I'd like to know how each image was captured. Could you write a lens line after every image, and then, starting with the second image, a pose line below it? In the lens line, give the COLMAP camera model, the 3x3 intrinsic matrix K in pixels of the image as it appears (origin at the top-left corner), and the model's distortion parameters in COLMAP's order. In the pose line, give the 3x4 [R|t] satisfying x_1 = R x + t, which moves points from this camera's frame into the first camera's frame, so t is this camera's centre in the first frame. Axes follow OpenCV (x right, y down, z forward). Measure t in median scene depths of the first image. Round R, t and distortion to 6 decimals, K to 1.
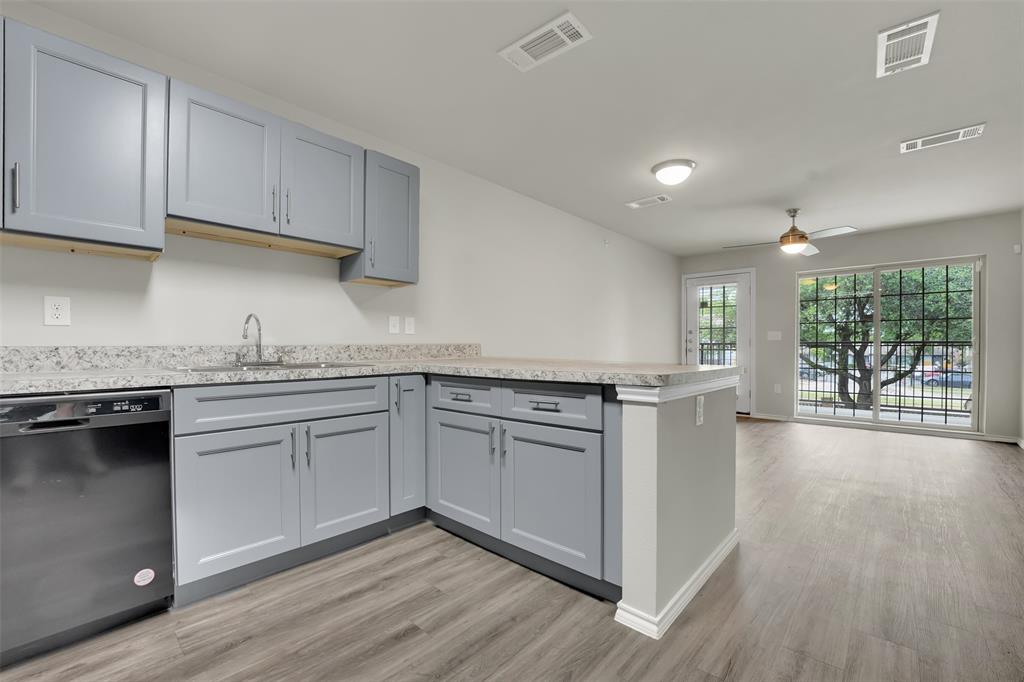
lens RADIAL K [[421.2, 0, 514.0], [0, 421.2, 349.7], [0, 0, 1]] dist [-0.018942, -0.000044]
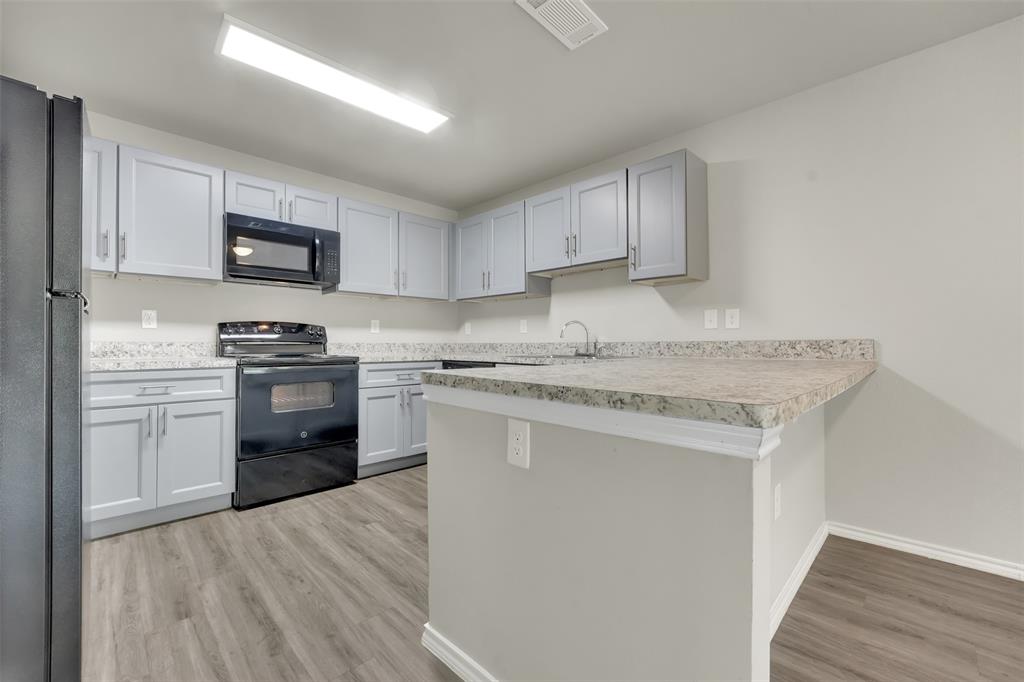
lens RADIAL K [[421.2, 0, 517.6], [0, 421.2, 335.4], [0, 0, 1]] dist [-0.018942, -0.000044]
pose [[-0.049118, -0.010009, -0.998743, 0.494915], [-0.001909, 0.999949, -0.009928, -0.011091], [0.998791, 0.001419, -0.049135, 0.473843]]
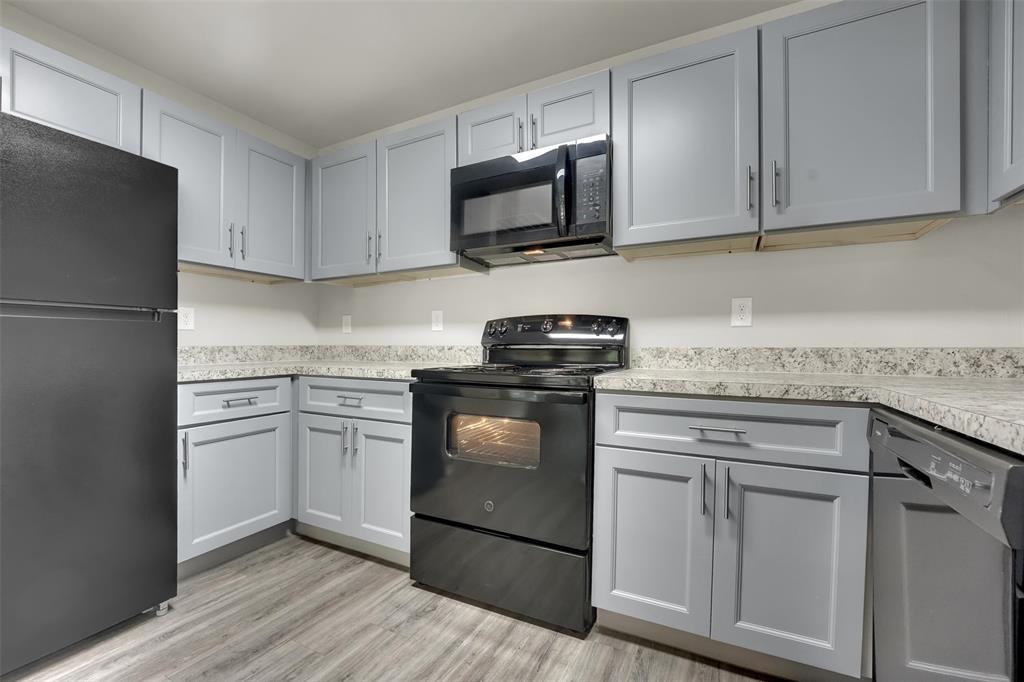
lens RADIAL K [[421.2, 0, 514.5], [0, 421.2, 353.2], [0, 0, 1]] dist [-0.018942, -0.000044]
pose [[-0.970893, 0.009476, -0.239324, 0.252906], [0.004827, 0.999788, 0.020006, -0.009278], [0.239463, 0.018268, -0.970734, 0.475889]]
